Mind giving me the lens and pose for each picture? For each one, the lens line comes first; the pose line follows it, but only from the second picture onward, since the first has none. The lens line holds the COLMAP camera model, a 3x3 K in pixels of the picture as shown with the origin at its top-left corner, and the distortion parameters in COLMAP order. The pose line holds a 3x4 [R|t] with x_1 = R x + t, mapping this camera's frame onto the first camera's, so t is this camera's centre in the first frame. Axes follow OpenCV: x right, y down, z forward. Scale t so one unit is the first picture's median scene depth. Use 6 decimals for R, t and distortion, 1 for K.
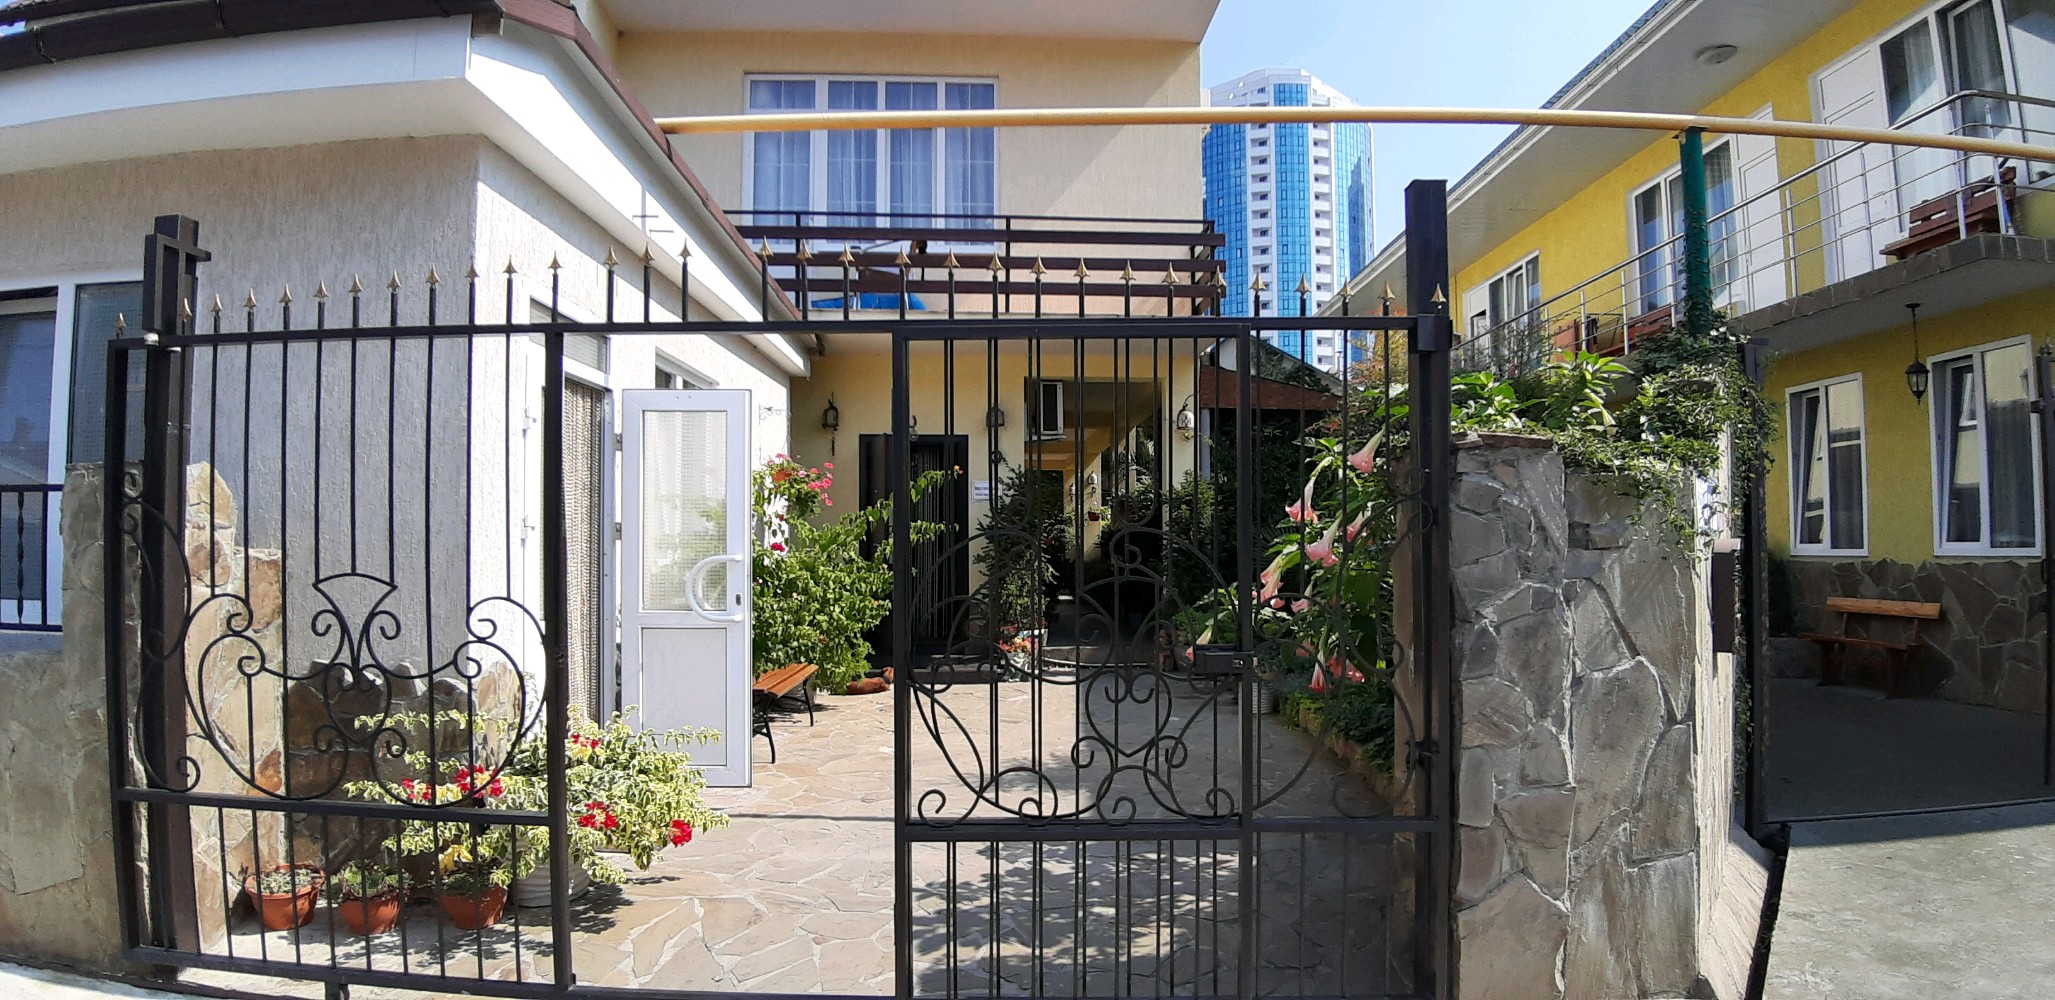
lens RADIAL K [[1080.1, 0, 1025.5], [0, 1080.1, 518.0], [0, 0, 1]] dist [-0.102916, 0.000111]
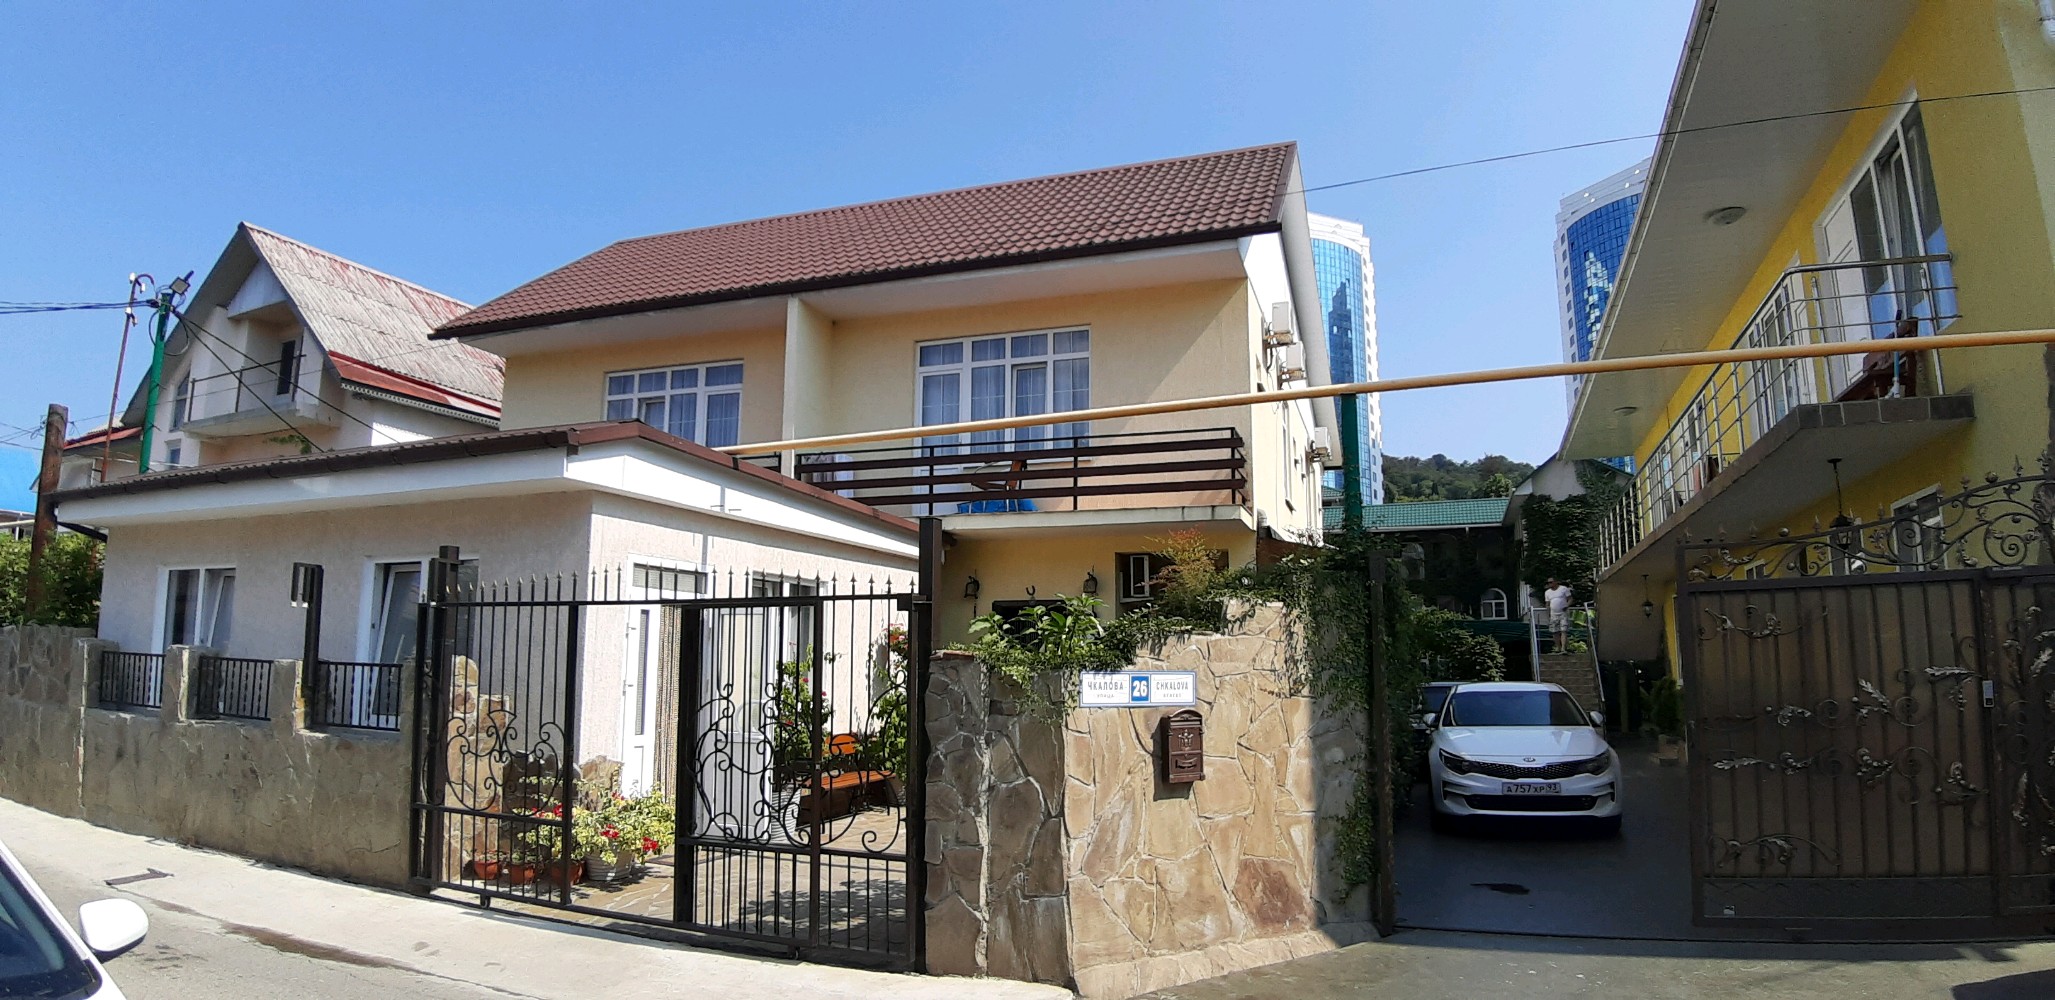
lens RADIAL K [[1080.1, 0, 1032.2], [0, 1080.1, 501.9], [0, 0, 1]] dist [-0.102916, 0.000111]
pose [[0.928682, -0.052253, -0.367177, 1.291894], [0.003438, 0.991196, -0.132360, -0.089153], [0.370860, 0.121658, 0.920686, -0.736099]]
